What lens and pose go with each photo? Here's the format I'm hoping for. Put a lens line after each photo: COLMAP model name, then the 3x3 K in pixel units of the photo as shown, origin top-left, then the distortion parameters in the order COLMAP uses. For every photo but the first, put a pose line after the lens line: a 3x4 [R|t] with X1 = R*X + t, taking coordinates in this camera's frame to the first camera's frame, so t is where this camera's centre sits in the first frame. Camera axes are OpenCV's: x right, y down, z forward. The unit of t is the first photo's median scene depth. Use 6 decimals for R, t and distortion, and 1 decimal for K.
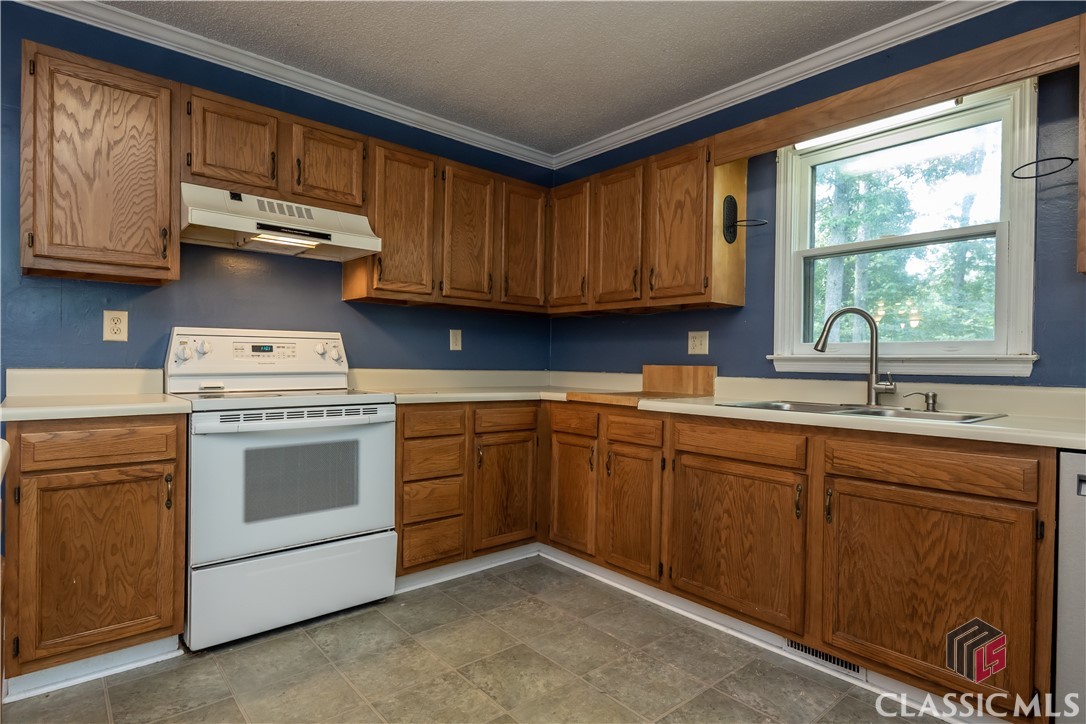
lens RADIAL K [[568.9, 0, 542.2], [0, 568.9, 365.1], [0, 0, 1]] dist [0.008225, -0.001422]
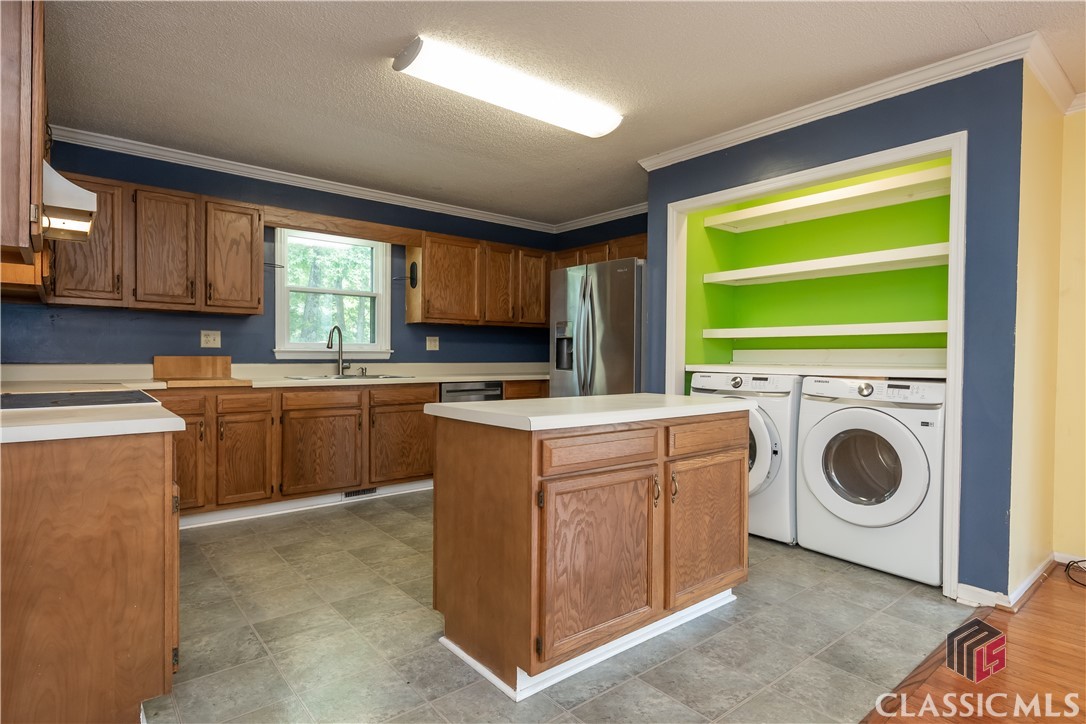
lens RADIAL K [[572.5, 0, 540.5], [0, 572.5, 364.2], [0, 0, 1]] dist [0.012342, 0.000236]
pose [[0.022725, -0.033662, 0.999175, -1.360849], [-0.004758, 0.999418, 0.033779, -0.037683], [-0.999730, -0.005521, 0.022552, 0.248085]]
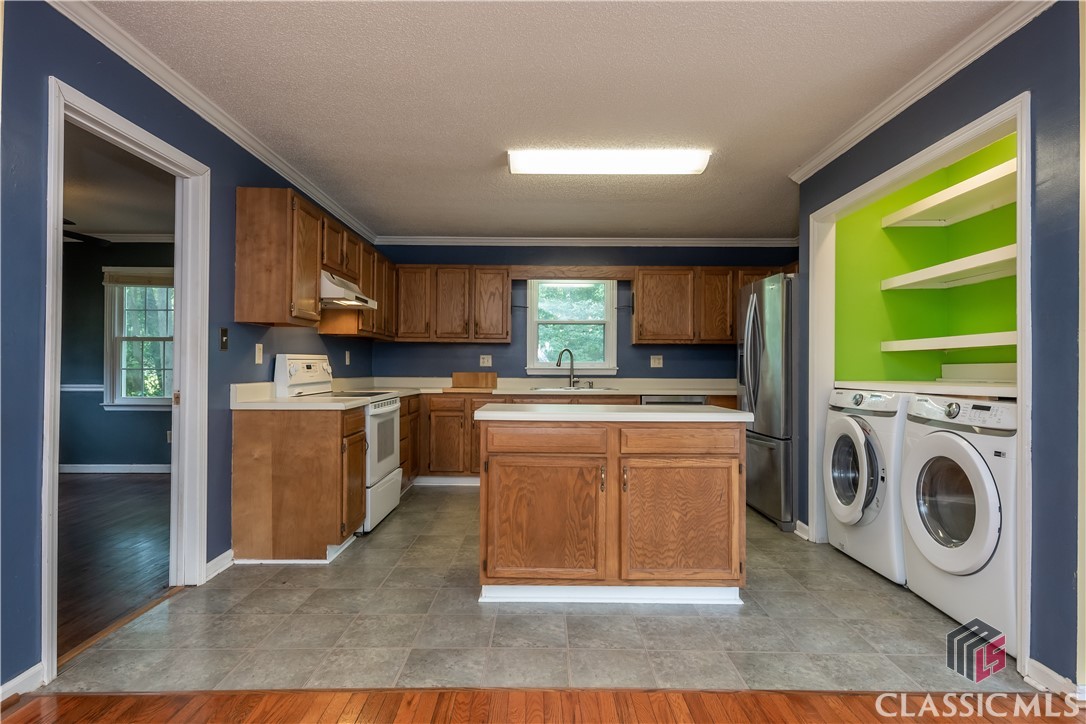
lens RADIAL K [[568.9, 0, 542.2], [0, 568.9, 365.1], [0, 0, 1]] dist [0.008225, -0.001422]
pose [[0.652535, -0.008100, 0.757716, -1.386234], [0.008672, 0.999957, 0.003221, -0.036869], [-0.757709, 0.004469, 0.652577, -0.541183]]
